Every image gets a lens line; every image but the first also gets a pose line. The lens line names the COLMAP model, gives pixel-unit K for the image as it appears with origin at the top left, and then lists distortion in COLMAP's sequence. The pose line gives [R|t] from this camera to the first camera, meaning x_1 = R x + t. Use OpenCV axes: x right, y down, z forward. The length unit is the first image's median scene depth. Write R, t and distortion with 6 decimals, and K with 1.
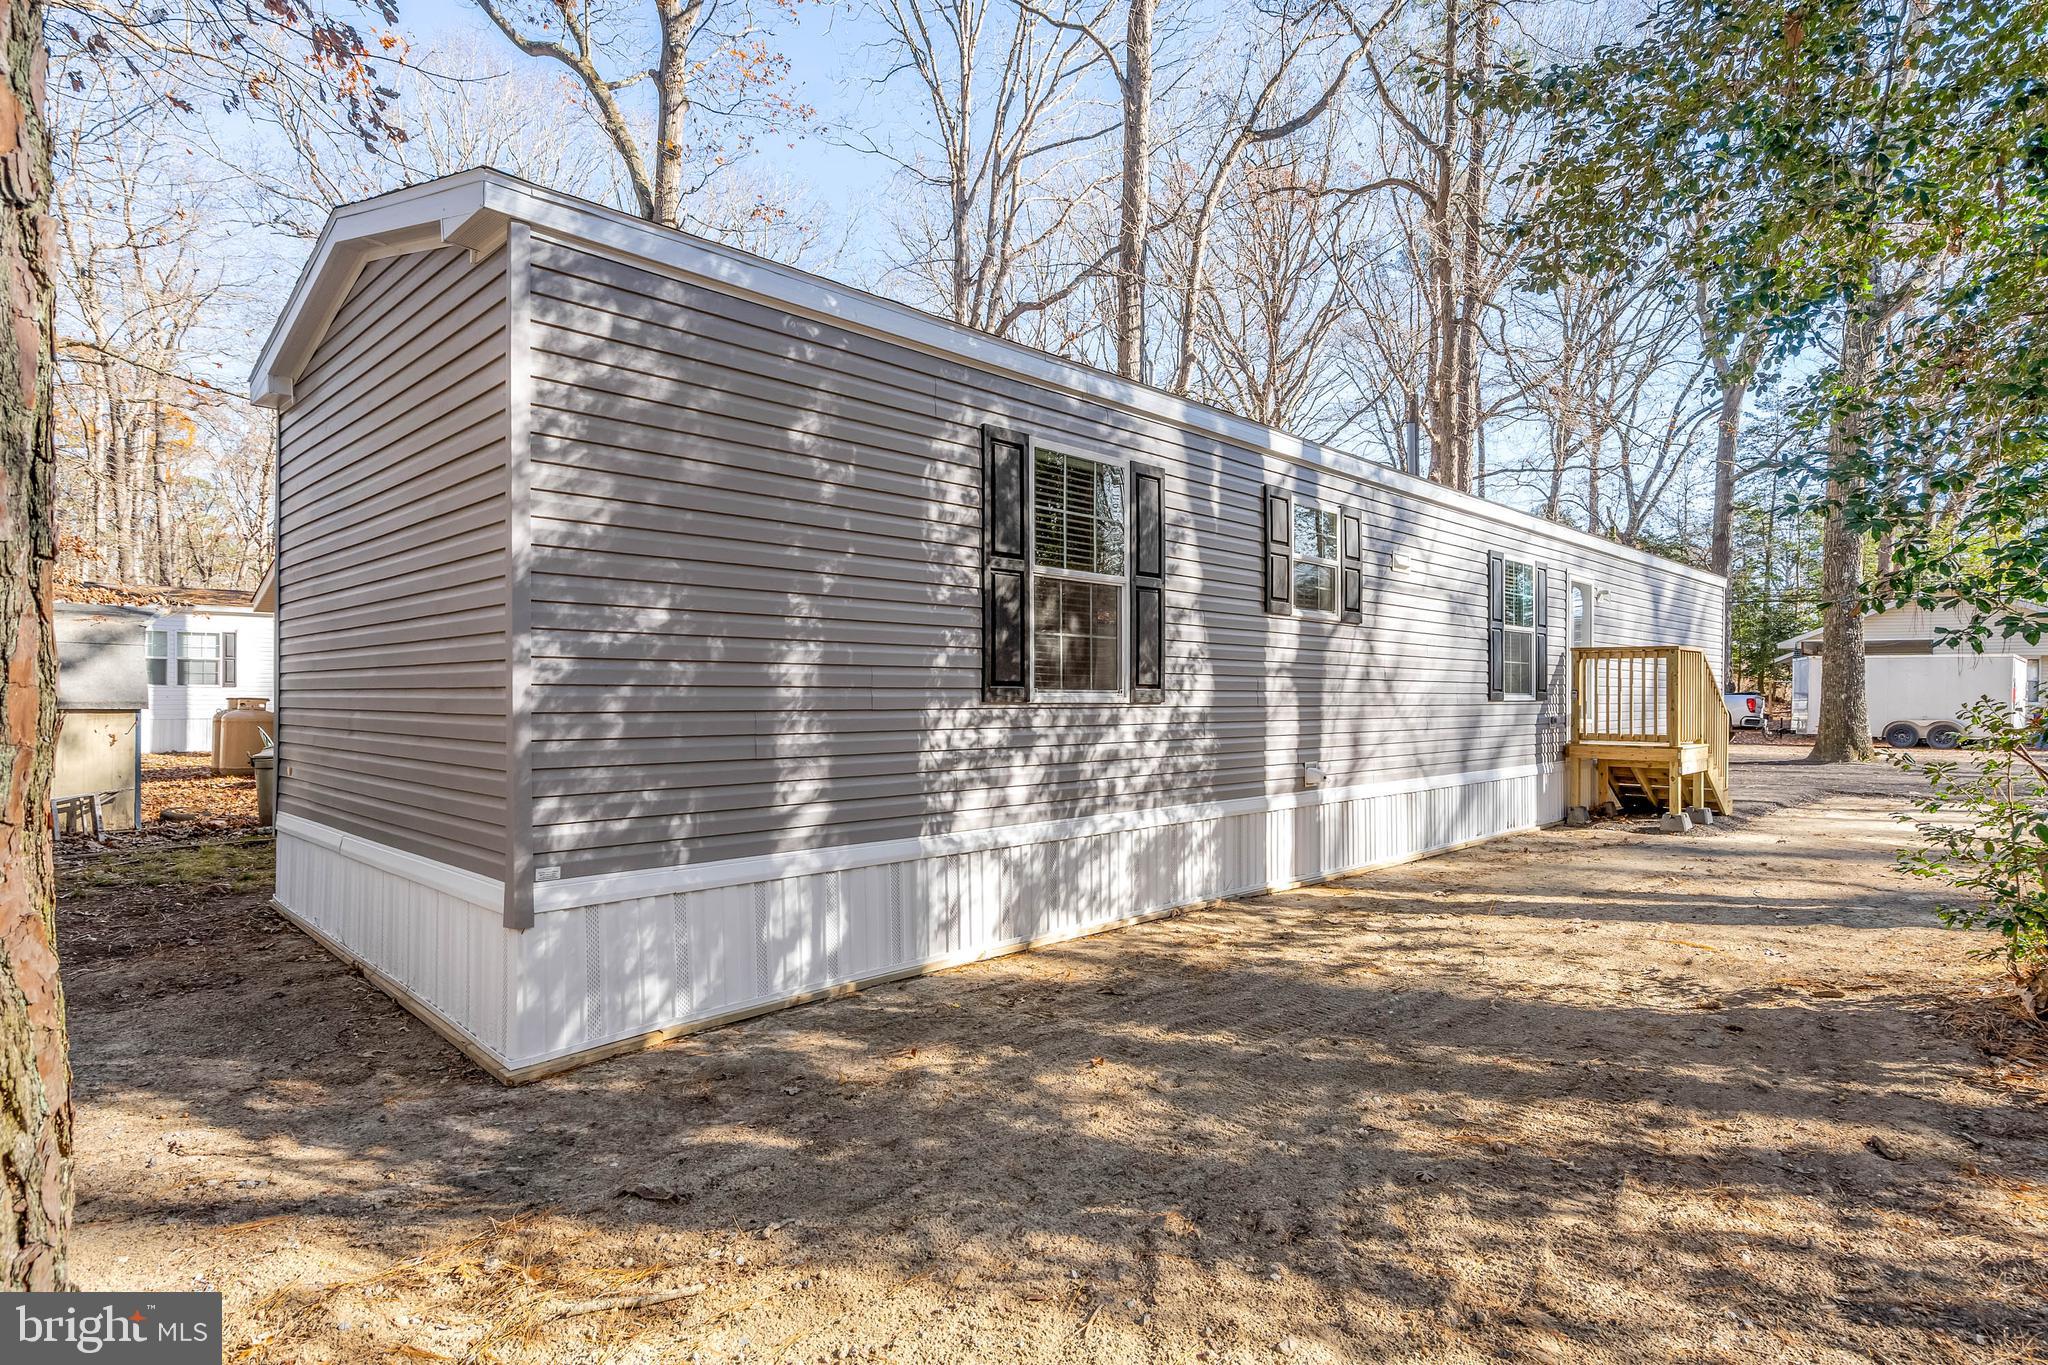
lens RADIAL K [[1092.4, 0, 1023.5], [0, 1092.4, 680.7], [0, 0, 1]] dist [-0.000570, -0.000003]
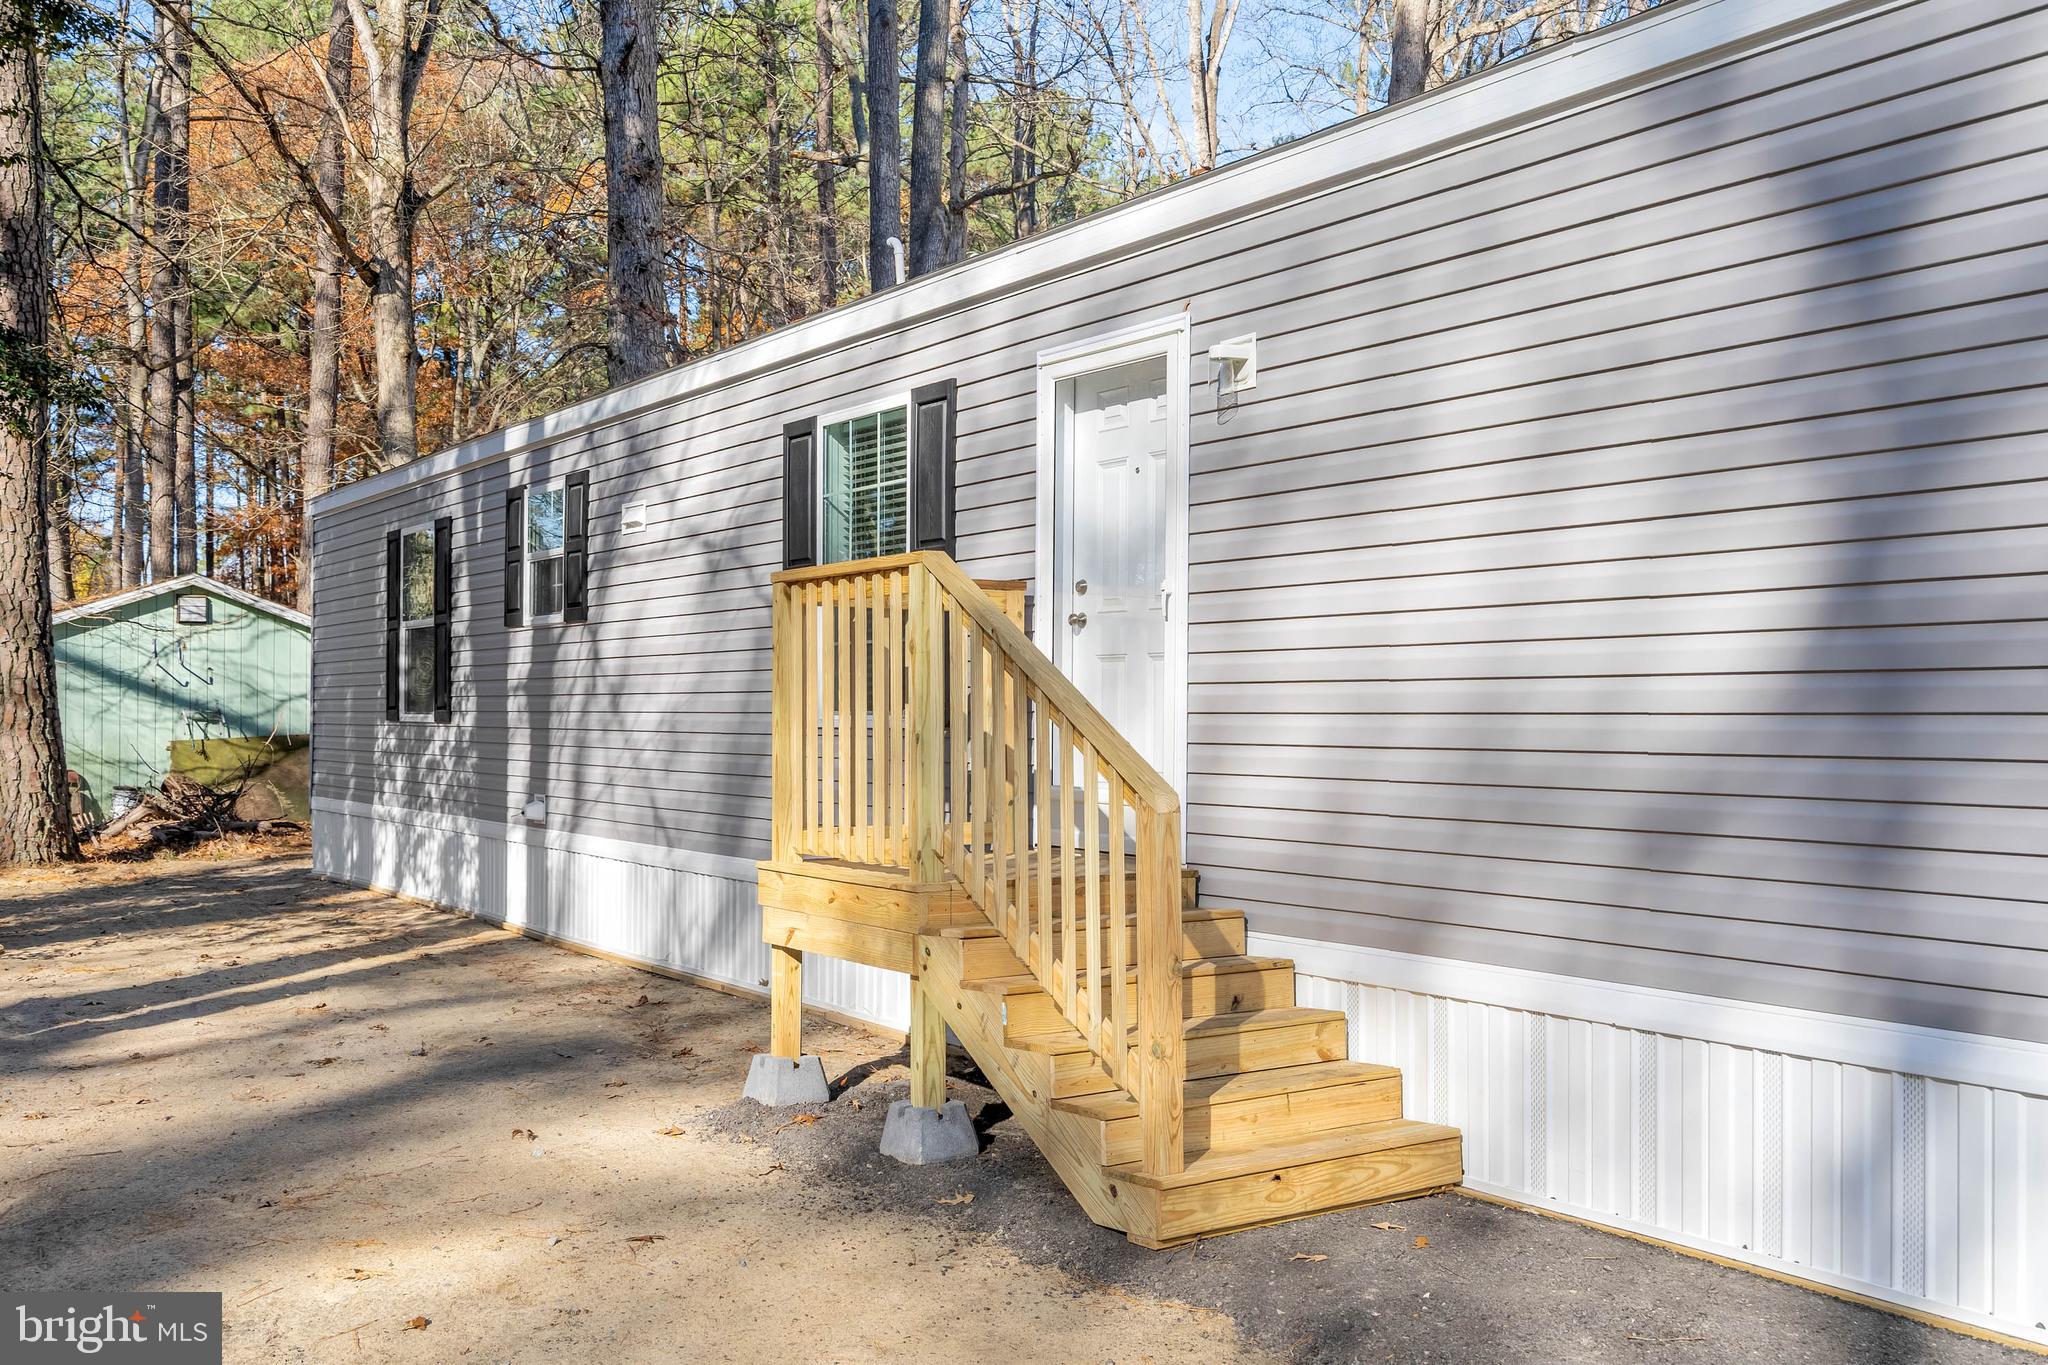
lens RADIAL K [[1938.0, 0, 1025.4], [0, 1938.0, 693.3], [0, 0, 1]] dist [-0.017397, 0.000000]
pose [[-0.211504, -0.005159, -0.977363, 1.731875], [0.020253, 0.999748, -0.009660, 0.018702], [0.977167, -0.021838, -0.211347, 1.766043]]
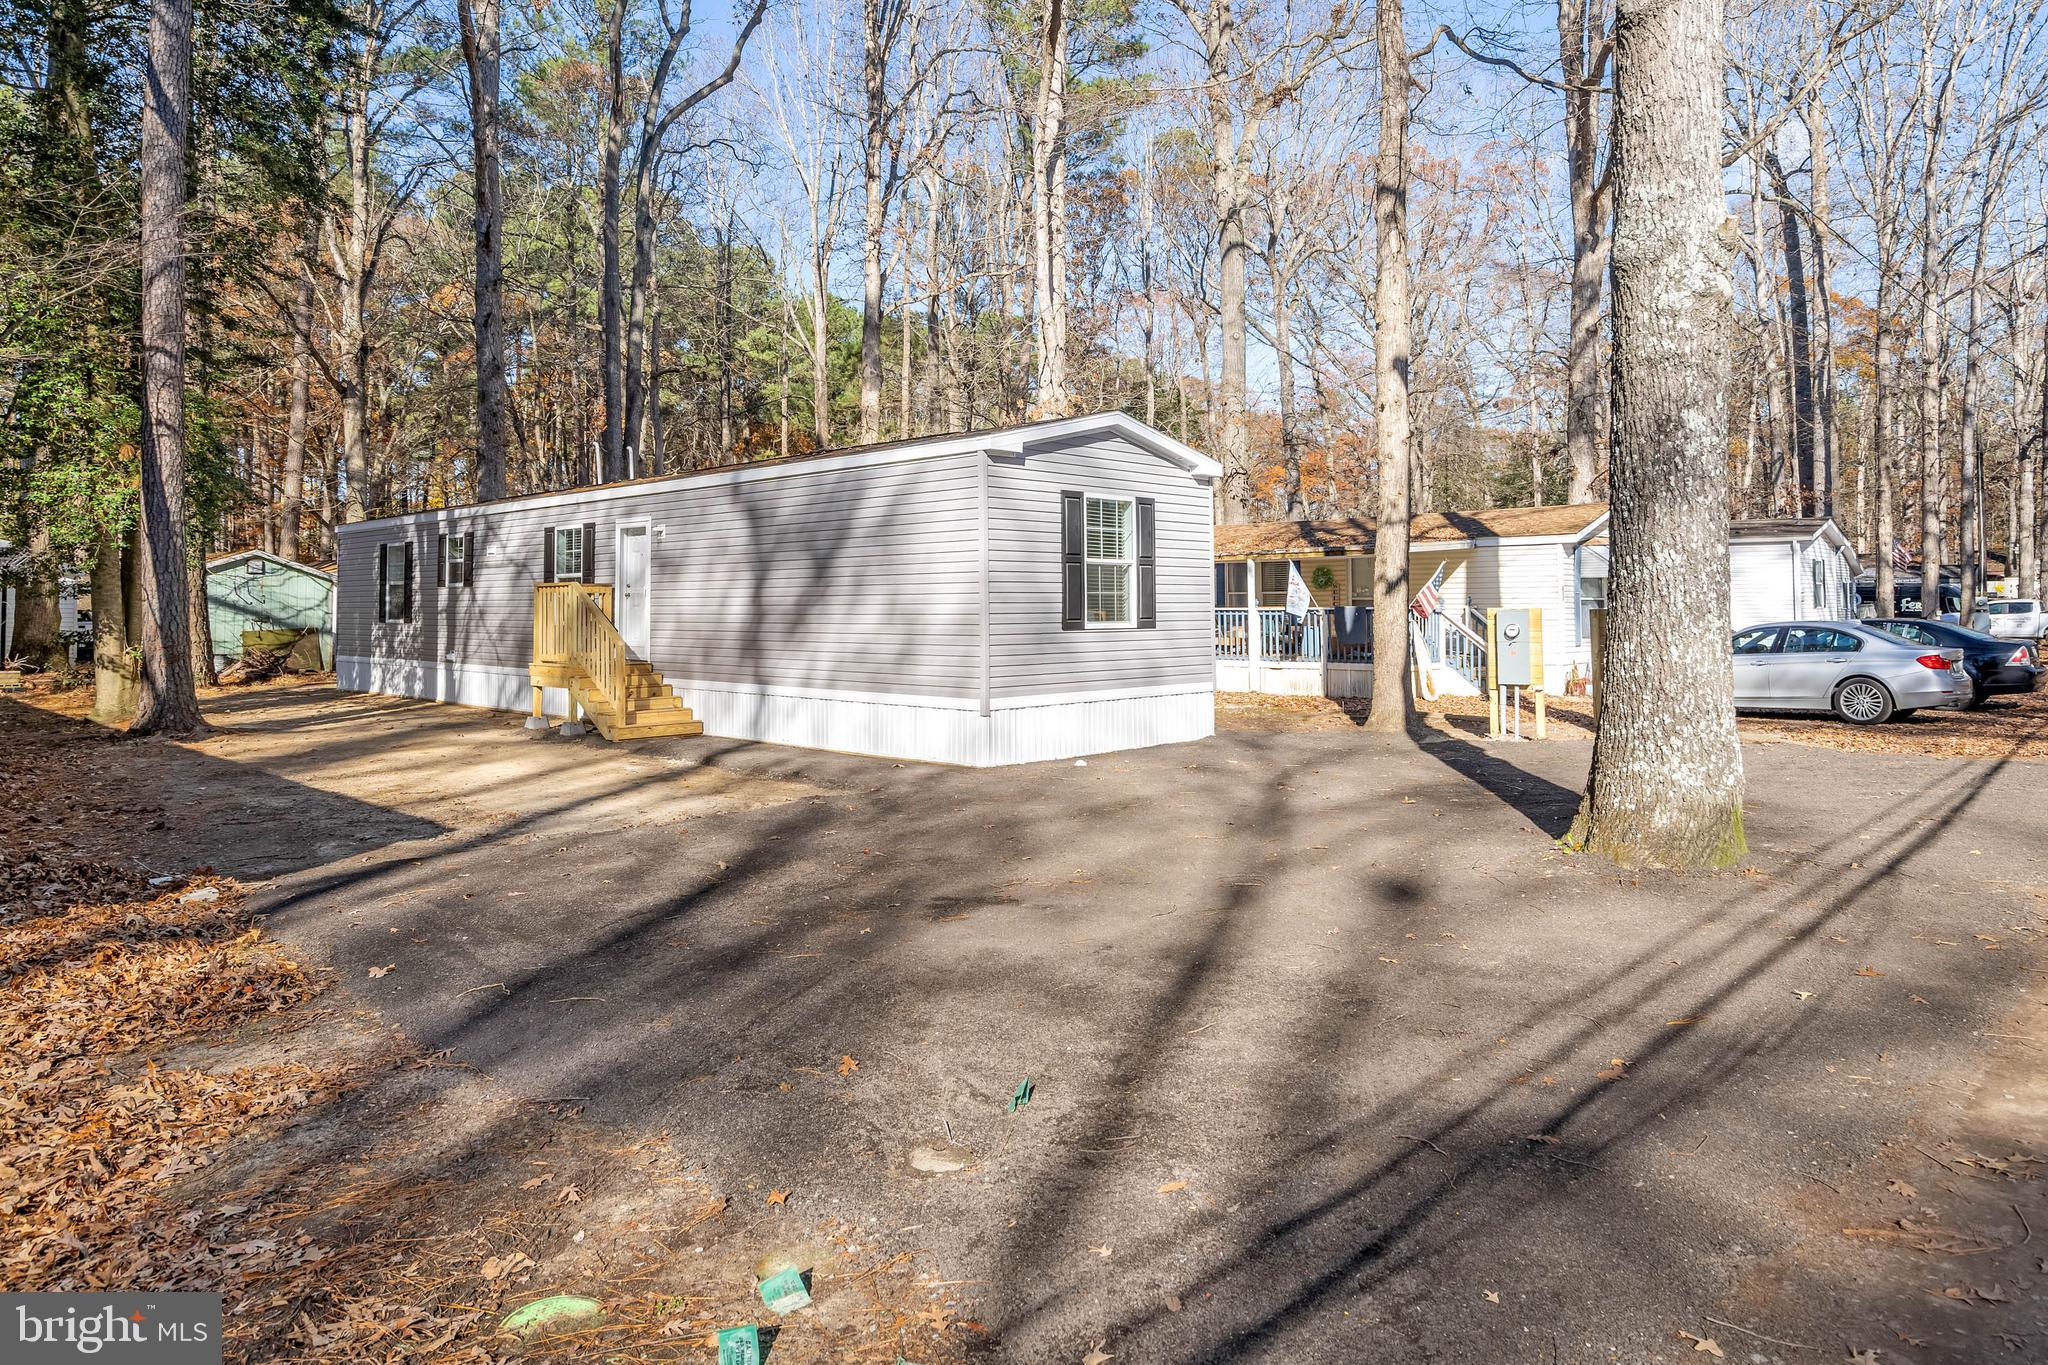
lens RADIAL K [[1233.0, 0, 1028.8], [0, 1233.0, 562.5], [0, 0, 1]] dist [0.006663, 0.000819]
pose [[0.003225, -0.032813, -0.999456, 2.981078], [0.021108, 0.999241, -0.032738, 0.000414], [0.999772, -0.020991, 0.003915, 2.300459]]
